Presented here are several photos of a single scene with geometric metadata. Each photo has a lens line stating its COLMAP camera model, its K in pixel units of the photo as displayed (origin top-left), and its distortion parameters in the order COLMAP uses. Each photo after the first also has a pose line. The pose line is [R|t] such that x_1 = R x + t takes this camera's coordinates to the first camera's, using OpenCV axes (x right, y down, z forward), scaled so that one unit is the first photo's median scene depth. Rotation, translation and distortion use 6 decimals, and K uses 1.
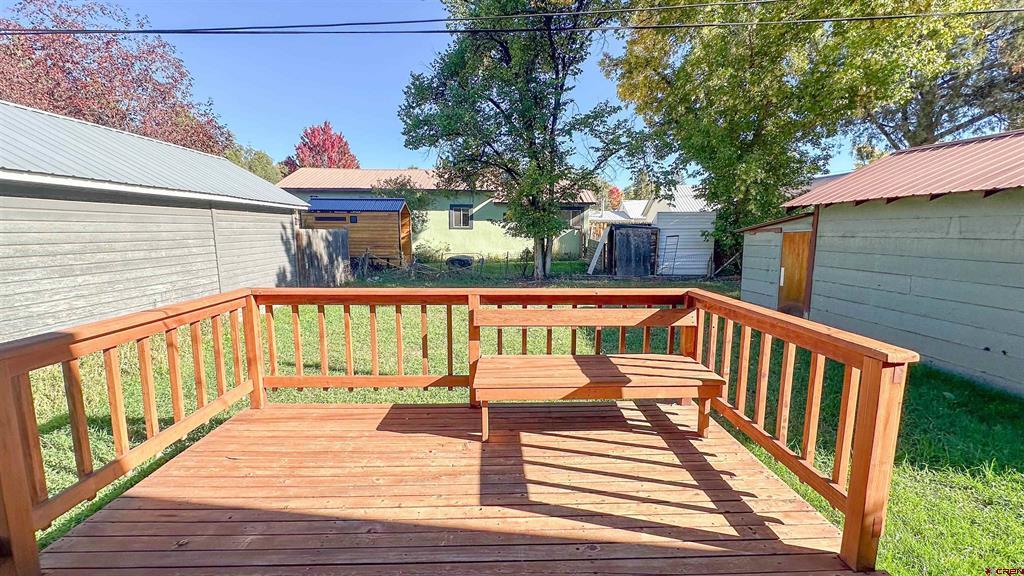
lens RADIAL K [[420.9, 0, 512.0], [0, 420.9, 288.0], [0, 0, 1]] dist [-0.001778, -0.000207]
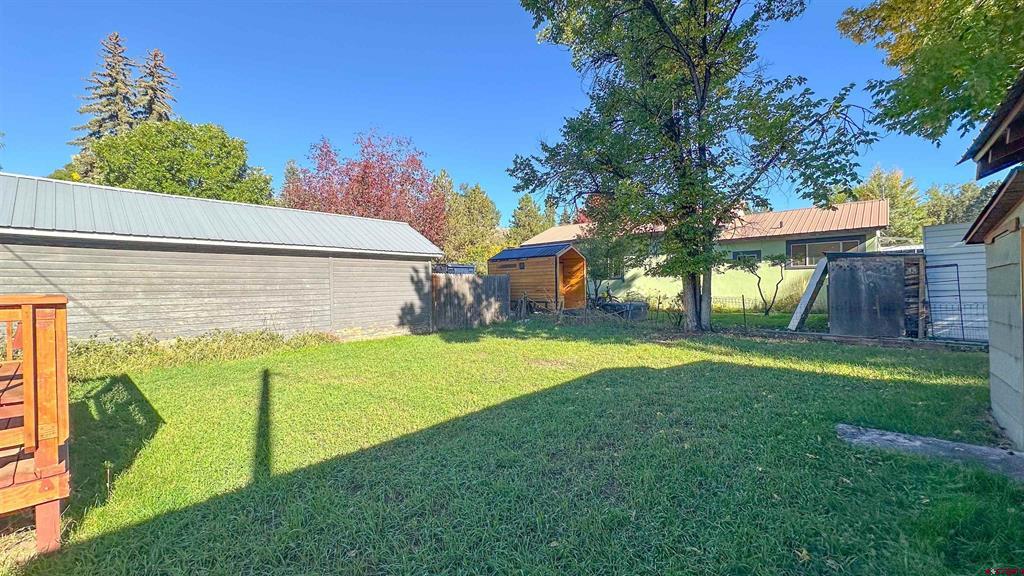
lens RADIAL K [[403.1, 0, 514.8], [0, 403.1, 285.8], [0, 0, 1]] dist [-0.002493, -0.000452]
pose [[0.720529, -0.013231, -0.693298, 0.466676], [-0.077715, 0.991978, -0.099698, -0.005915], [0.689056, 0.125715, 0.713721, 0.346677]]
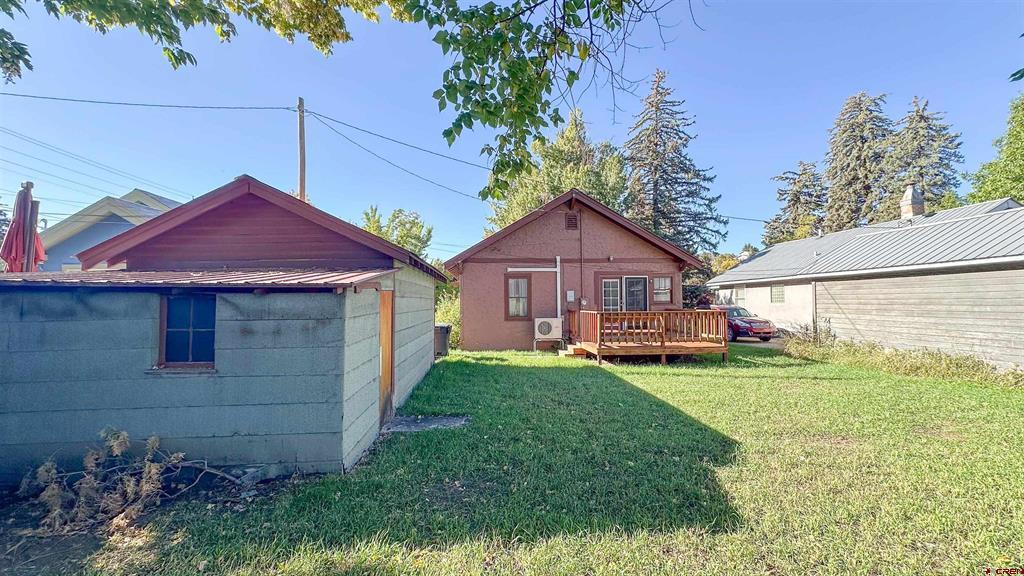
lens RADIAL K [[408.9, 0, 512.3], [0, 408.9, 305.8], [0, 0, 1]] dist [-0.001145, -0.000153]
pose [[-0.996480, -0.002967, -0.083781, 0.432585], [-0.014984, 0.989585, 0.143169, -0.151056], [0.082484, 0.143920, -0.986146, 1.288821]]
